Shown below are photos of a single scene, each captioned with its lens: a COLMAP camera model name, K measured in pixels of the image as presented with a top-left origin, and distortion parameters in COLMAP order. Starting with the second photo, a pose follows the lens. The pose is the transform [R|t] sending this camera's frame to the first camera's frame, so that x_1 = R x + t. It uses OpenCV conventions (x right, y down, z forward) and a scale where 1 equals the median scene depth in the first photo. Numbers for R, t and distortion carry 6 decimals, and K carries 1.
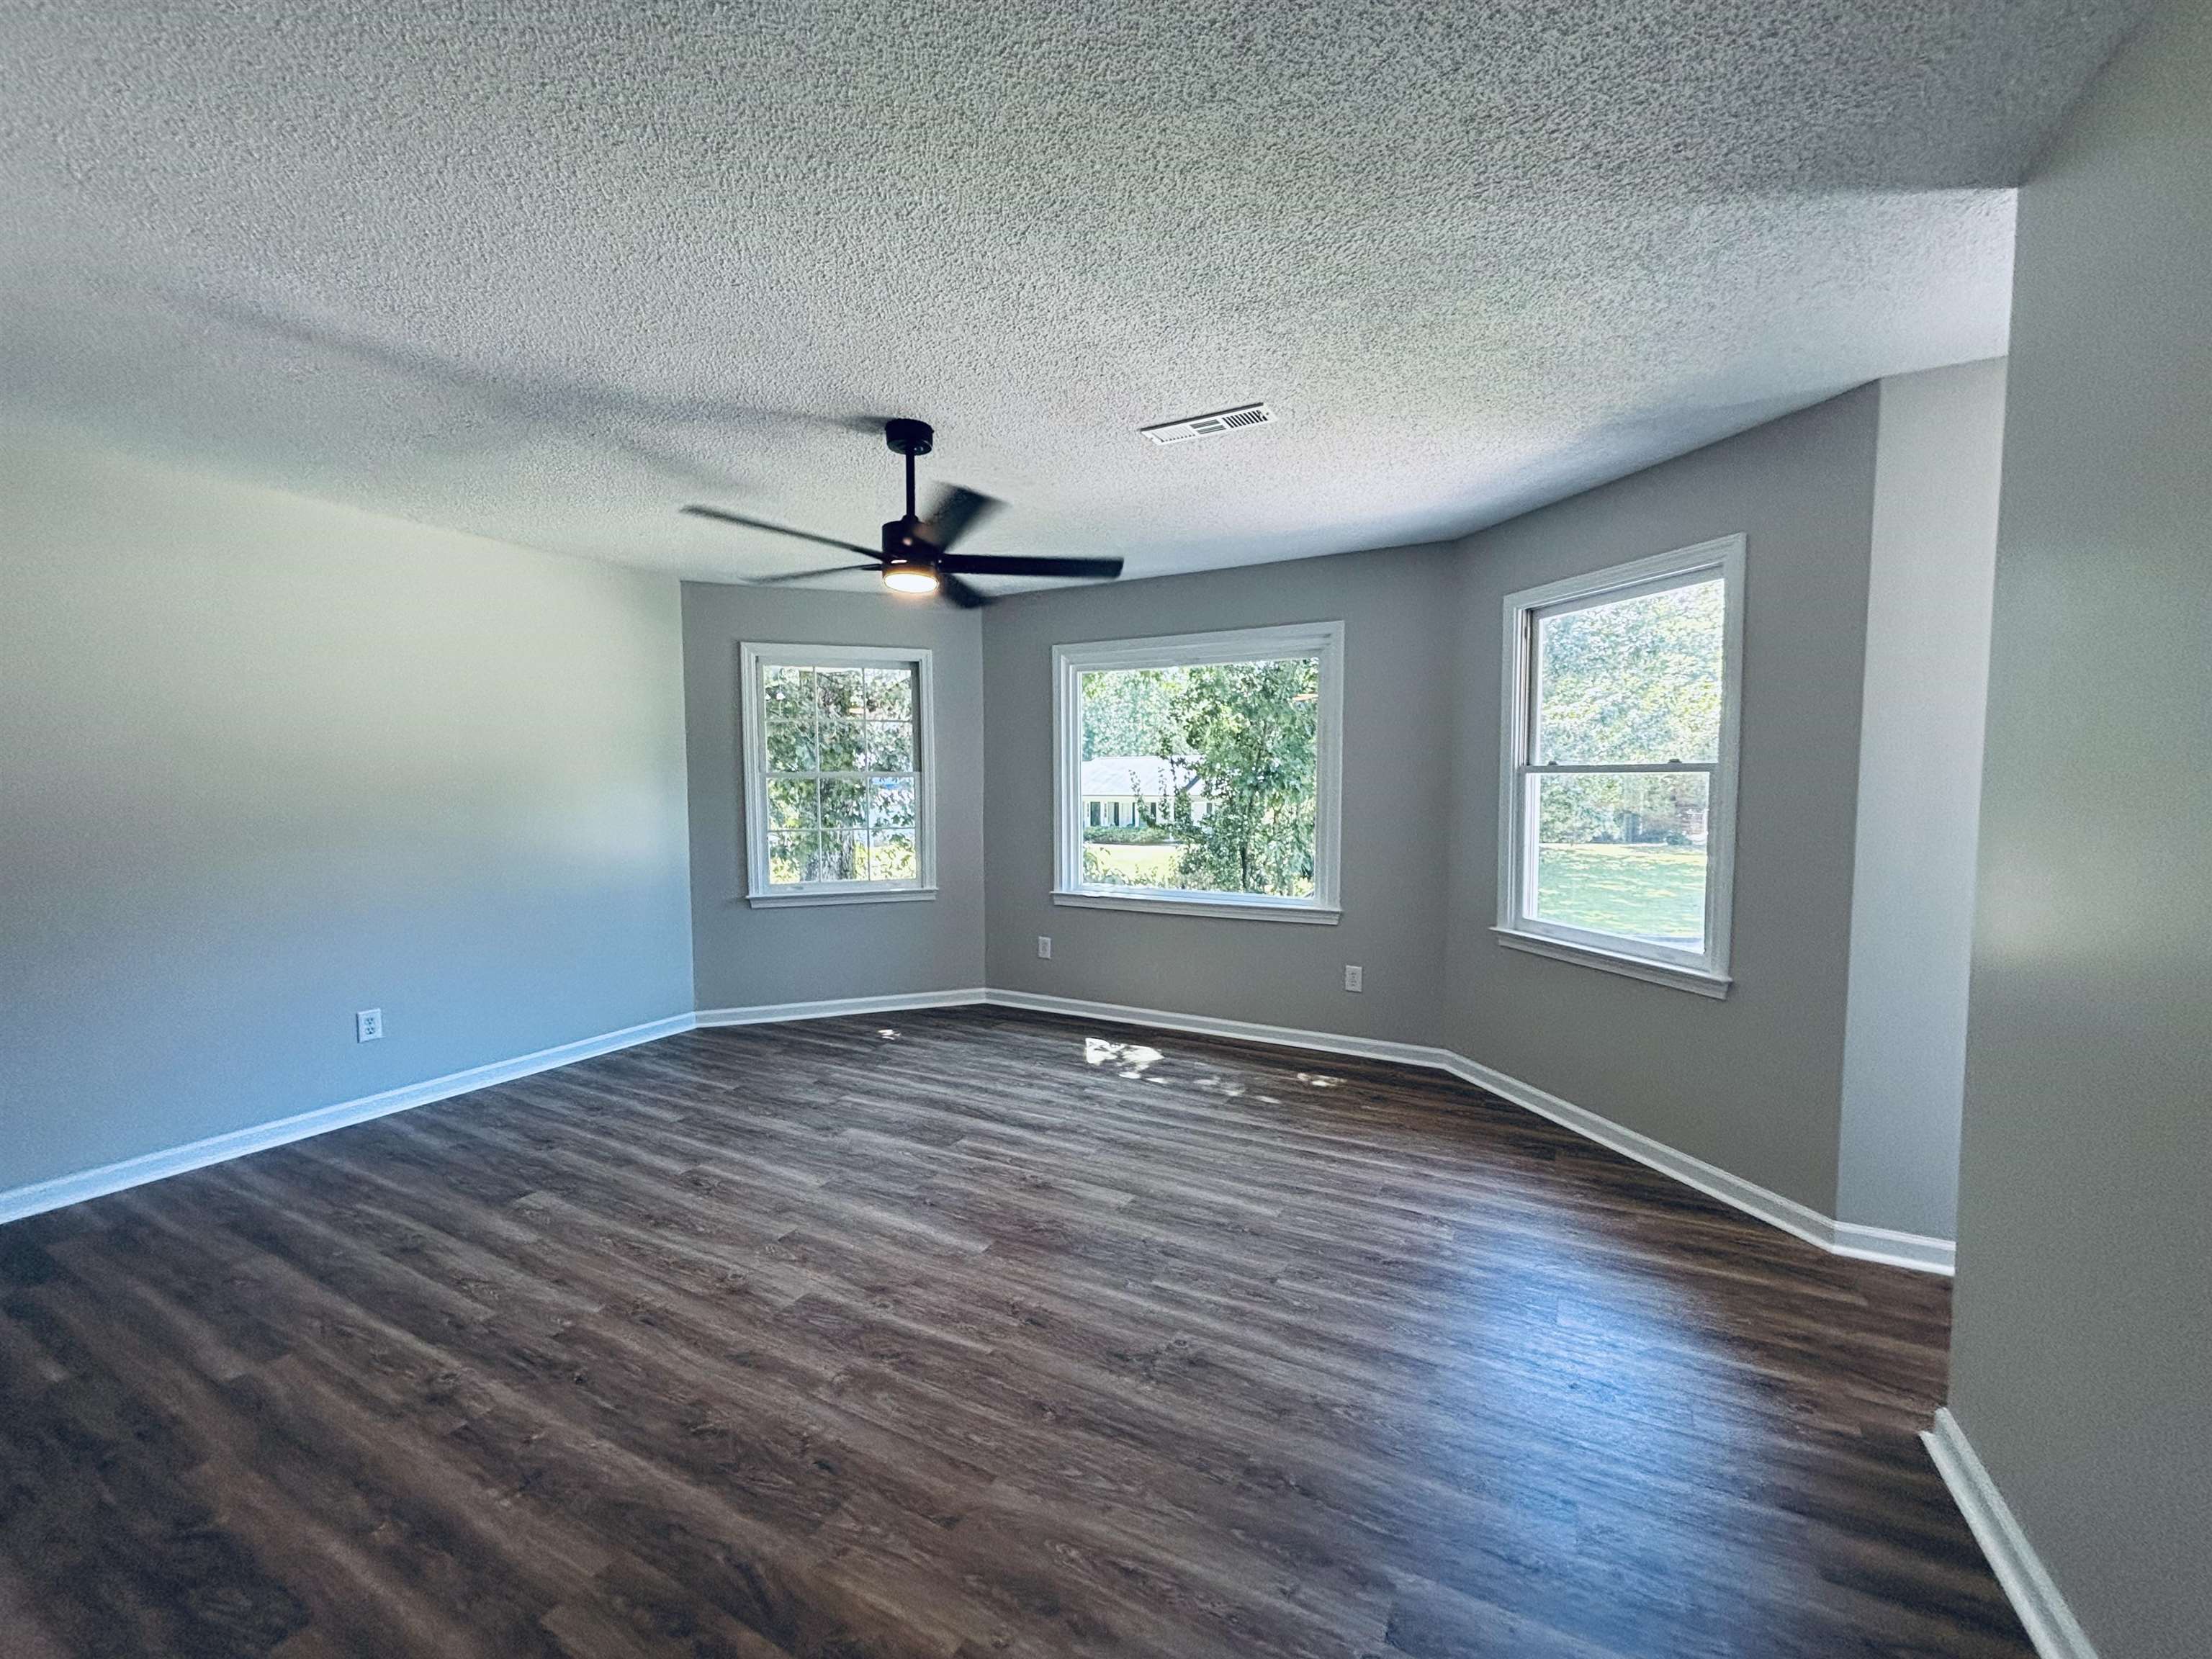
lens RADIAL K [[890.4, 0, 1099.8], [0, 890.4, 836.4], [0, 0, 1]] dist [0.001451, 0.000165]
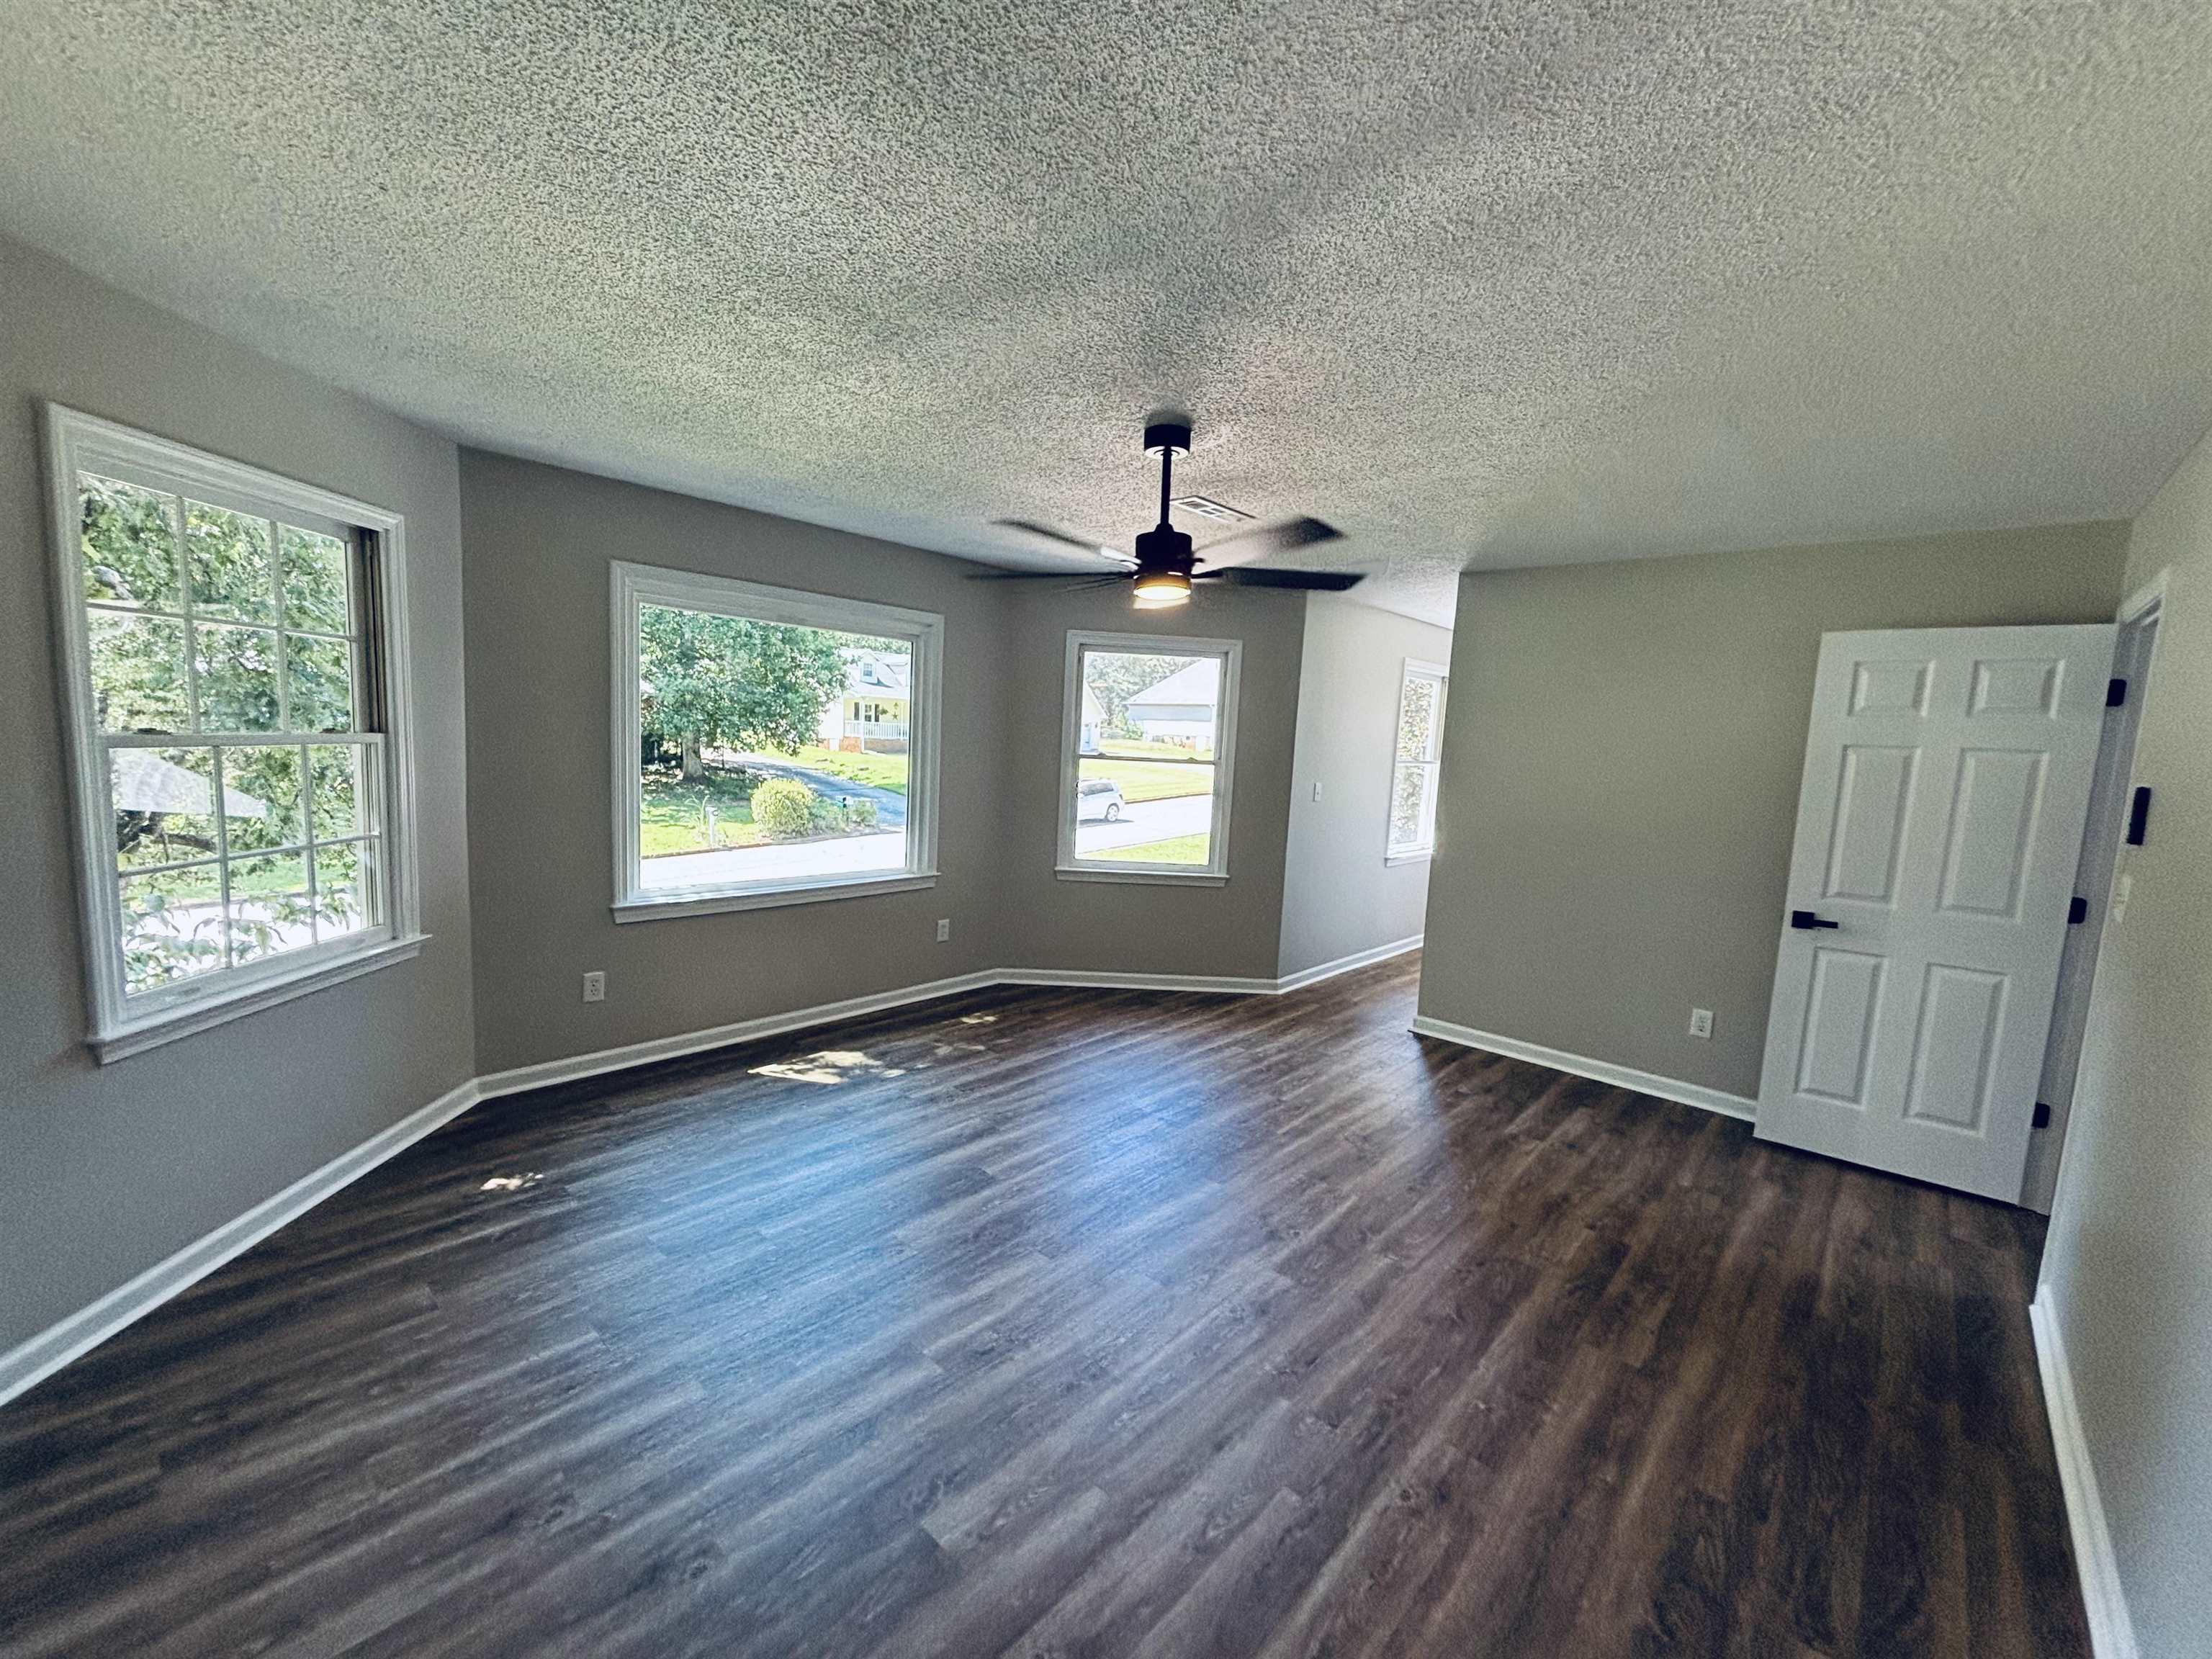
lens RADIAL K [[890.4, 0, 1113.4], [0, 890.4, 831.2], [0, 0, 1]] dist [0.001451, 0.000165]
pose [[0.251841, -0.088897, 0.963677, -0.836526], [0.014109, 0.996004, 0.088192, -0.073503], [-0.967666, -0.008614, 0.252089, 0.554475]]
